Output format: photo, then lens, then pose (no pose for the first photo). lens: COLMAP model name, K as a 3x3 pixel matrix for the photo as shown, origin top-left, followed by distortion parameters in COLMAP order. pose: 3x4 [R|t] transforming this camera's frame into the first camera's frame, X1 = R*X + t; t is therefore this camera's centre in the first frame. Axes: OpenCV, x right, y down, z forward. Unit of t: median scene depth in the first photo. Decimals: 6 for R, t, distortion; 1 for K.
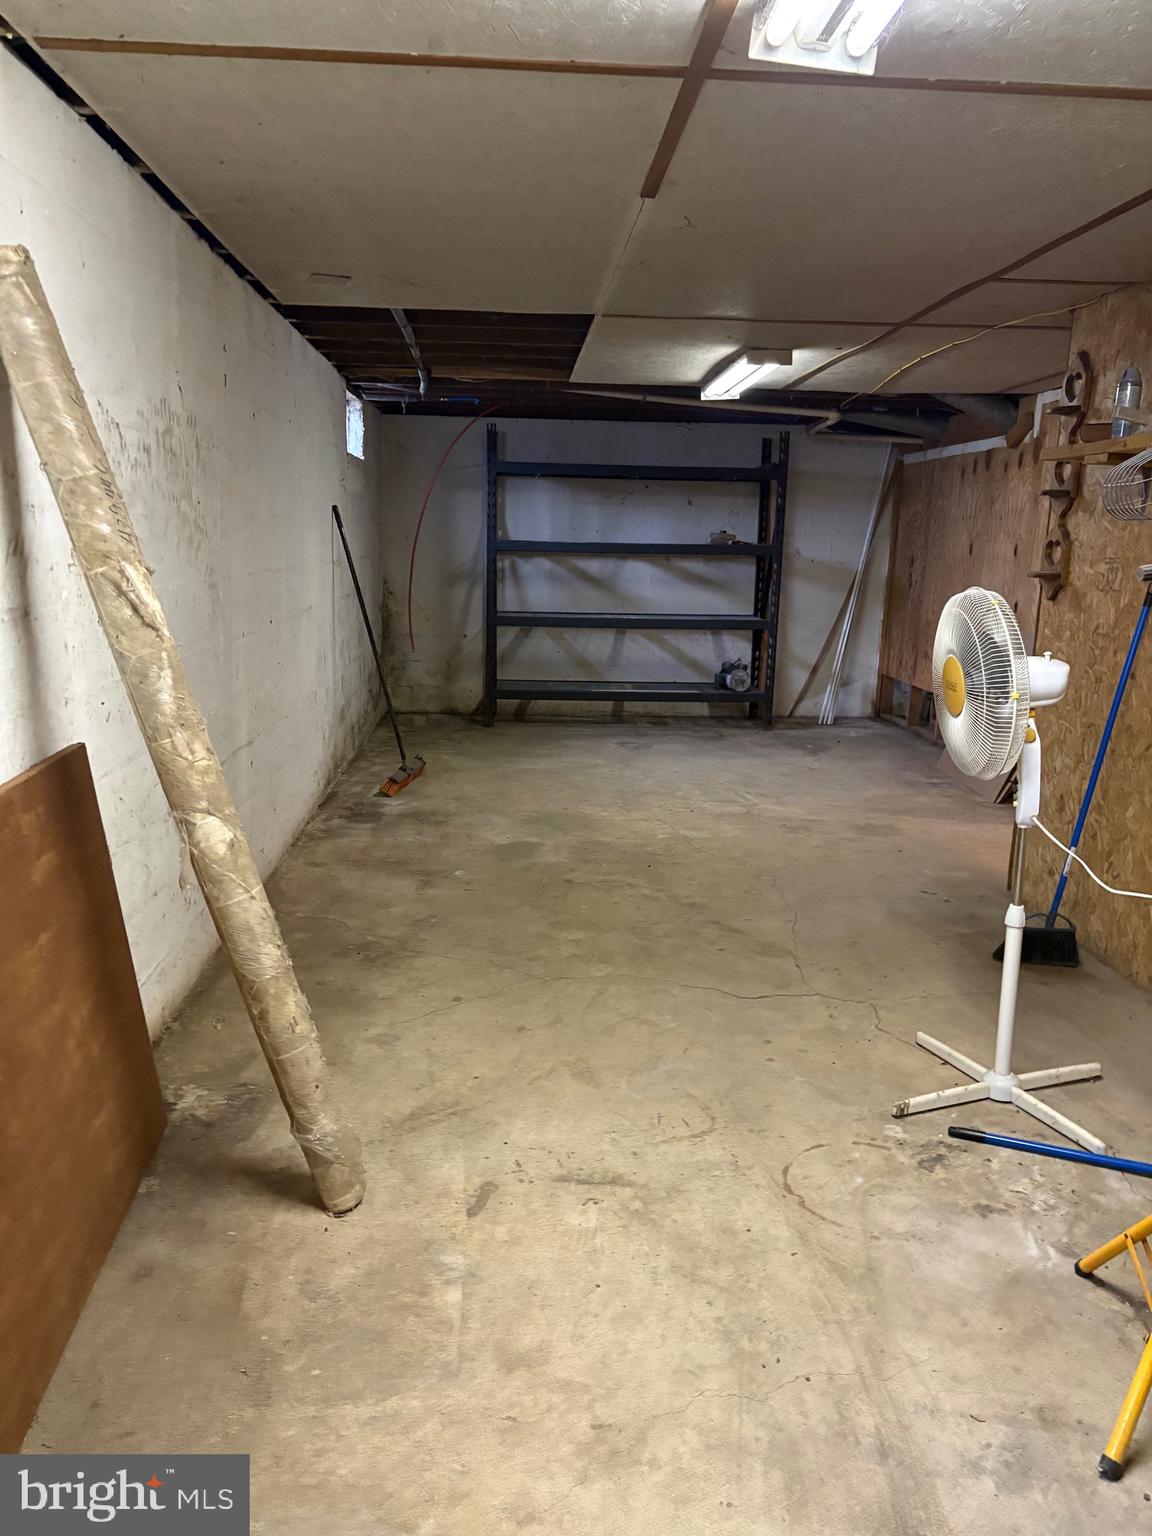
lens RADIAL K [[1148.5, 0, 575.1], [0, 1148.5, 768.3], [0, 0, 1]] dist [0.030684, -0.038004]
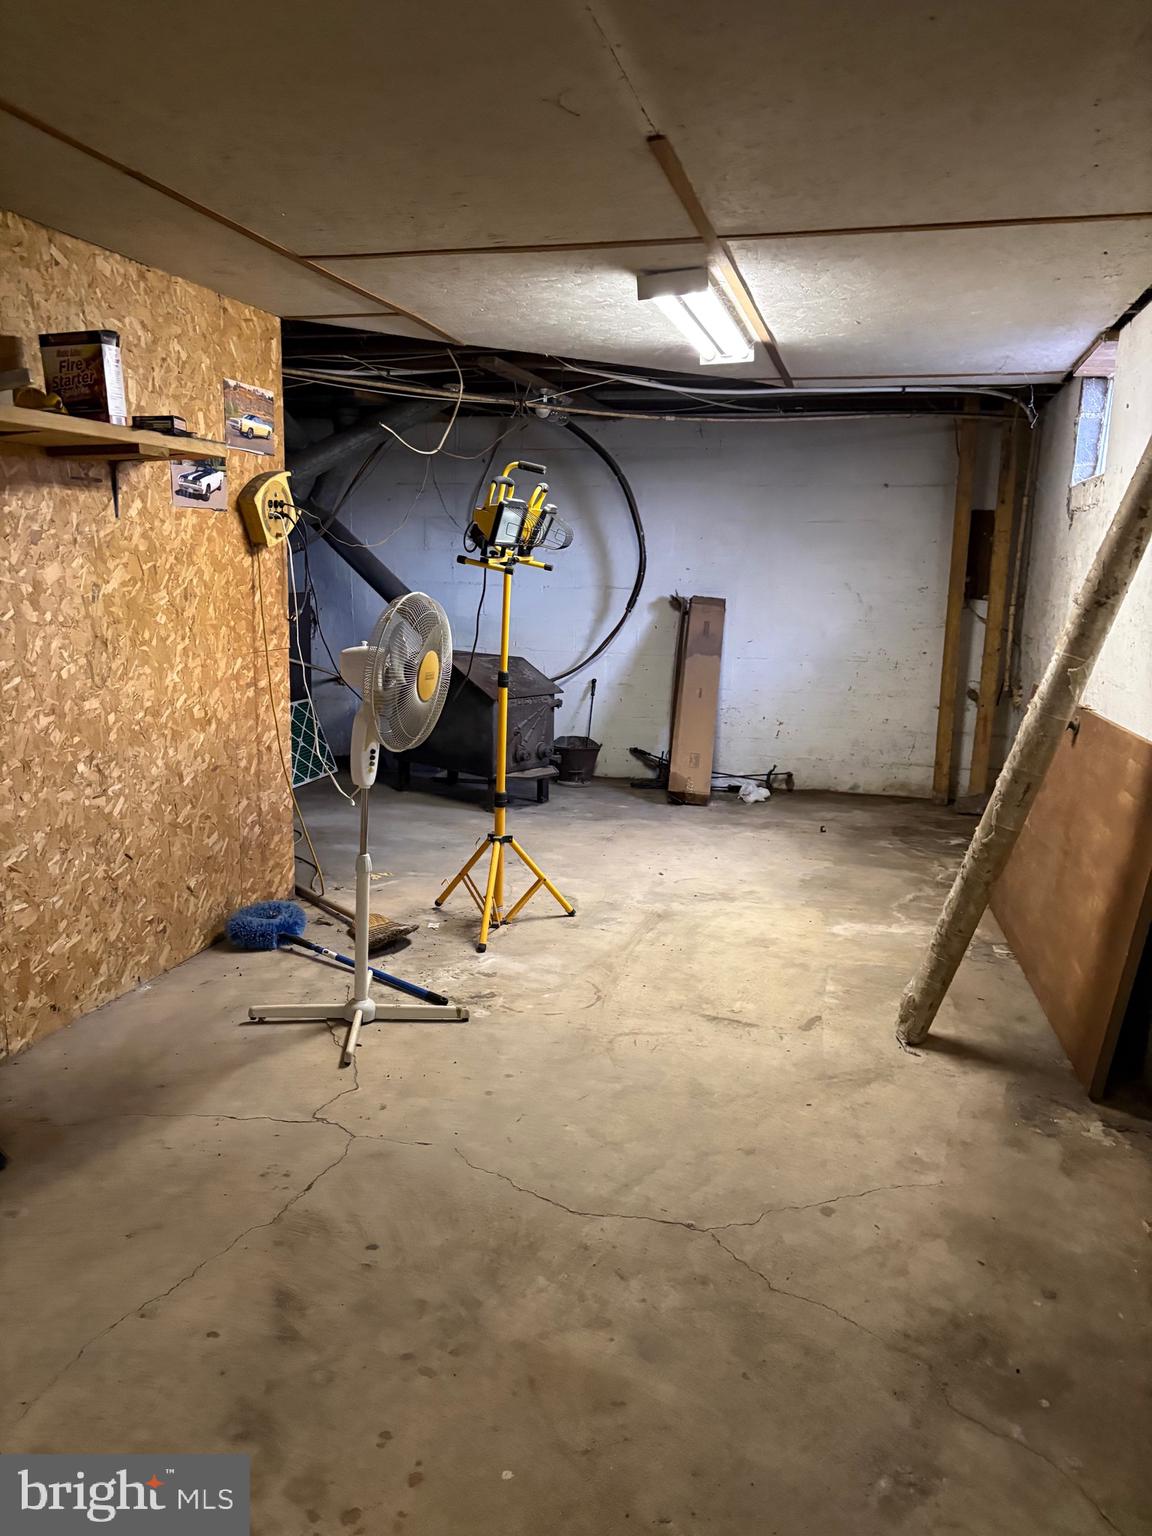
lens RADIAL K [[1148.5, 0, 575.2], [0, 1148.5, 768.4], [0, 0, 1]] dist [0.030684, -0.038004]
pose [[-0.949675, -0.097798, 0.297578, -0.141968], [0.020281, 0.928820, 0.369977, -0.328748], [-0.312580, 0.357393, -0.880093, 1.603900]]
